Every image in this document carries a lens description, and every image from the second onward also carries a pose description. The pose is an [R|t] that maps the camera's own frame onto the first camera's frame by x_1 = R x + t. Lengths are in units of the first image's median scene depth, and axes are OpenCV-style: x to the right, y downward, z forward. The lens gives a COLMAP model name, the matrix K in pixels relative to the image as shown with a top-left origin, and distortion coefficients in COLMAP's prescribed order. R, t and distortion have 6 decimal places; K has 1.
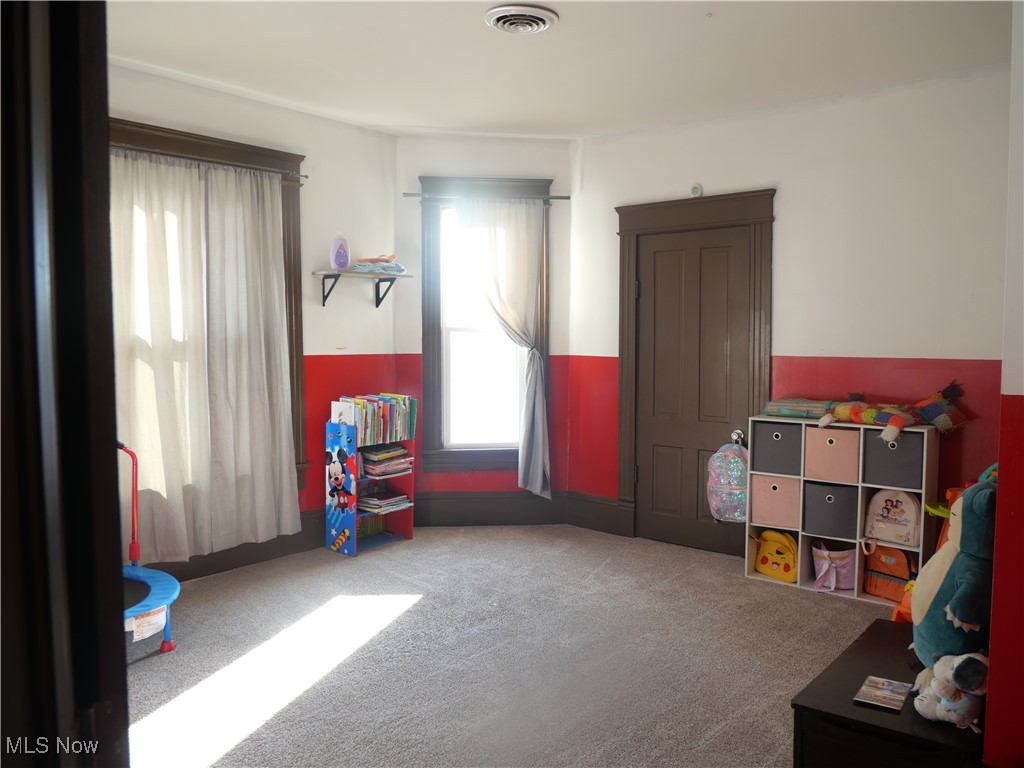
lens RADIAL K [[799.7, 0, 512.0], [0, 799.7, 384.0], [0, 0, 1]] dist [-0.032722, 0.004176]
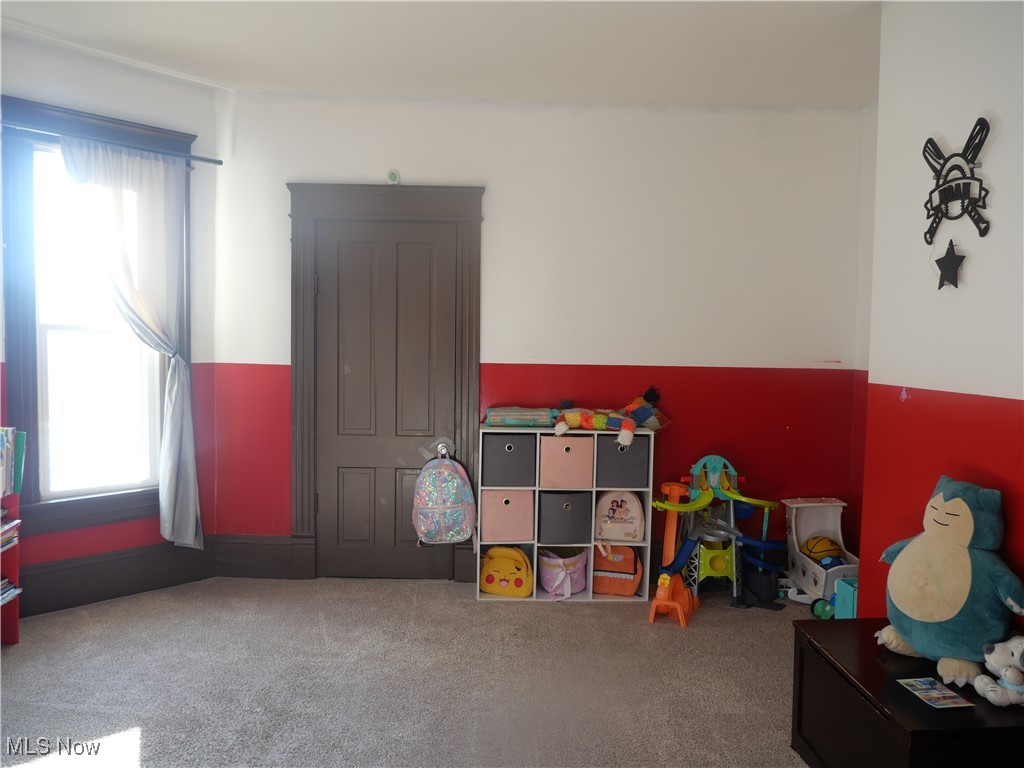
lens RADIAL K [[799.7, 0, 512.0], [0, 799.7, 384.0], [0, 0, 1]] dist [-0.032722, 0.004176]
pose [[0.739451, -0.025846, 0.672714, -0.306215], [0.023869, 0.999641, 0.012170, -0.022339], [-0.672787, 0.007058, 0.739803, 0.285775]]
